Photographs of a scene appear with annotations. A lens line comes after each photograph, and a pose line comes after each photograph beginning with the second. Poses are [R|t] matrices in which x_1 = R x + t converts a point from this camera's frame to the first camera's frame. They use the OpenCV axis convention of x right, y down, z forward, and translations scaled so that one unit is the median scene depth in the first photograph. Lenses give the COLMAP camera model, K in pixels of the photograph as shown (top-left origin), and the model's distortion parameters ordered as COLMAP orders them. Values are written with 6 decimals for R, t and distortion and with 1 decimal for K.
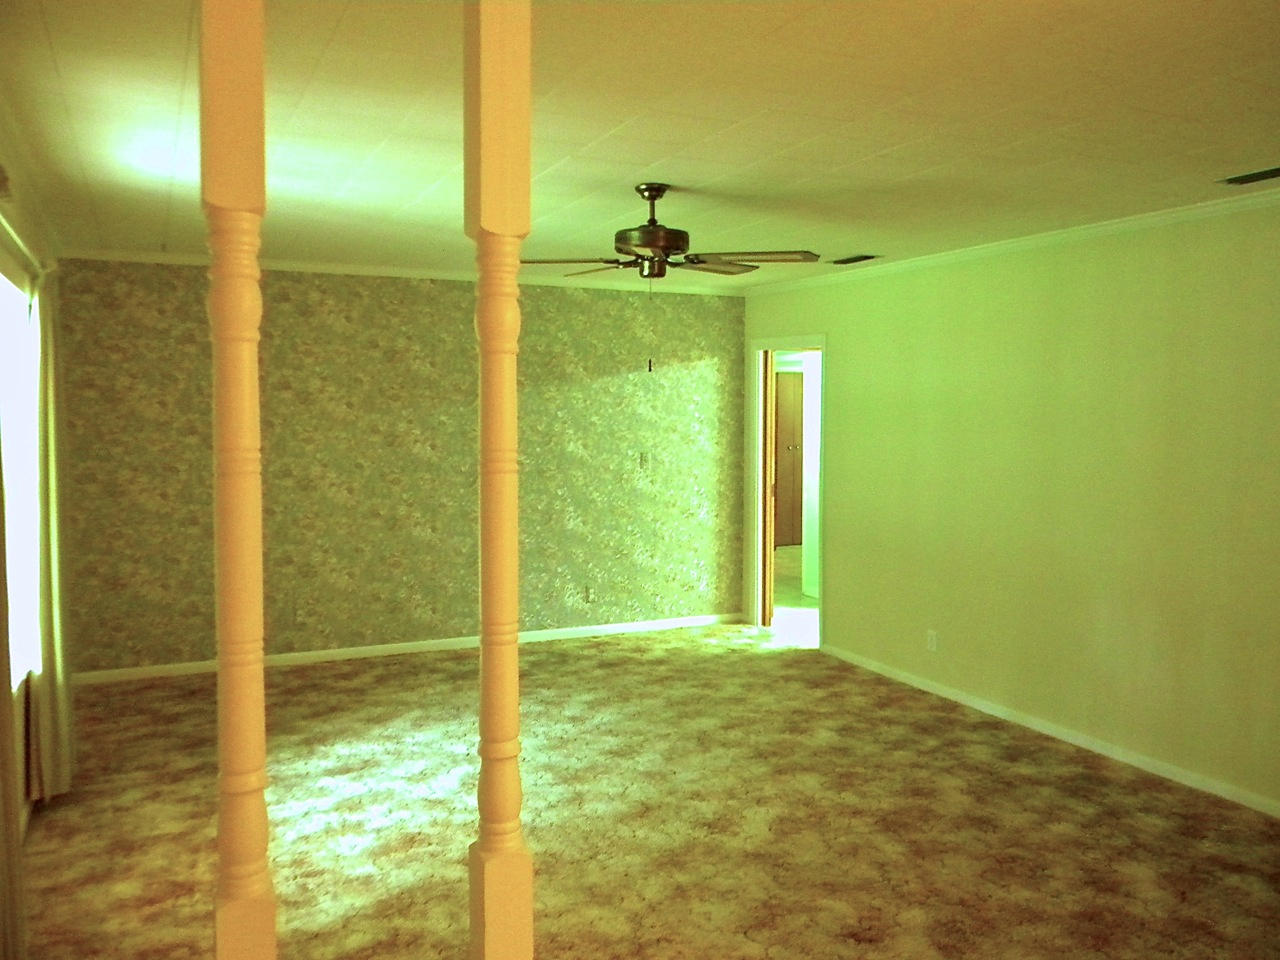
lens RADIAL K [[1079.7, 0, 639.7], [0, 1079.7, 474.8], [0, 0, 1]] dist [-0.002241, -0.009117]
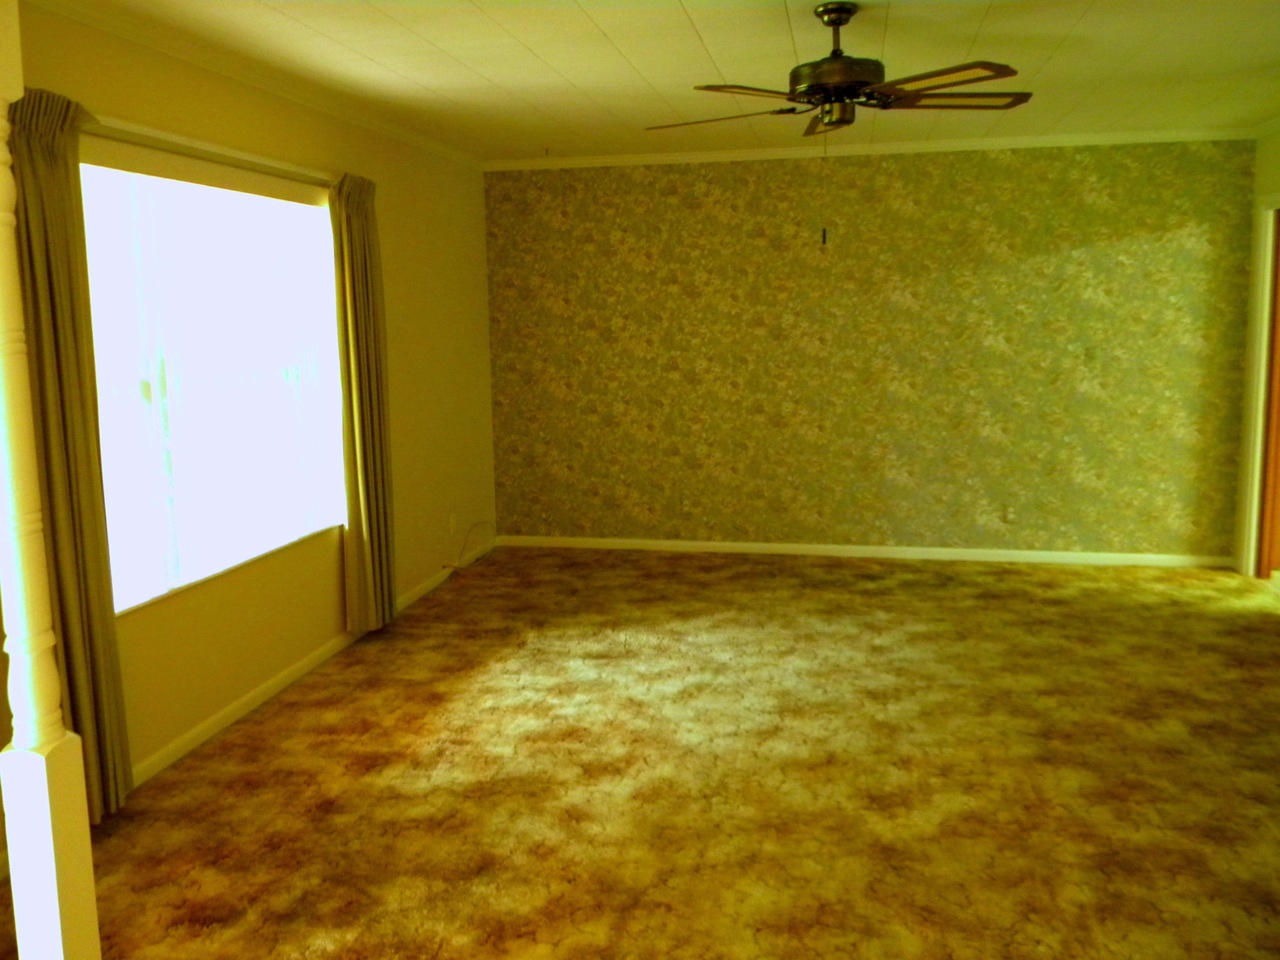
lens RADIAL K [[1060.4, 0, 594.6], [0, 1060.4, 471.3], [0, 0, 1]] dist [0.015788, -0.060825]
pose [[0.786629, 0.075907, -0.612742, 0.320467], [-0.016966, 0.994697, 0.101443, -0.004133], [0.617193, -0.069402, 0.783745, 0.209008]]
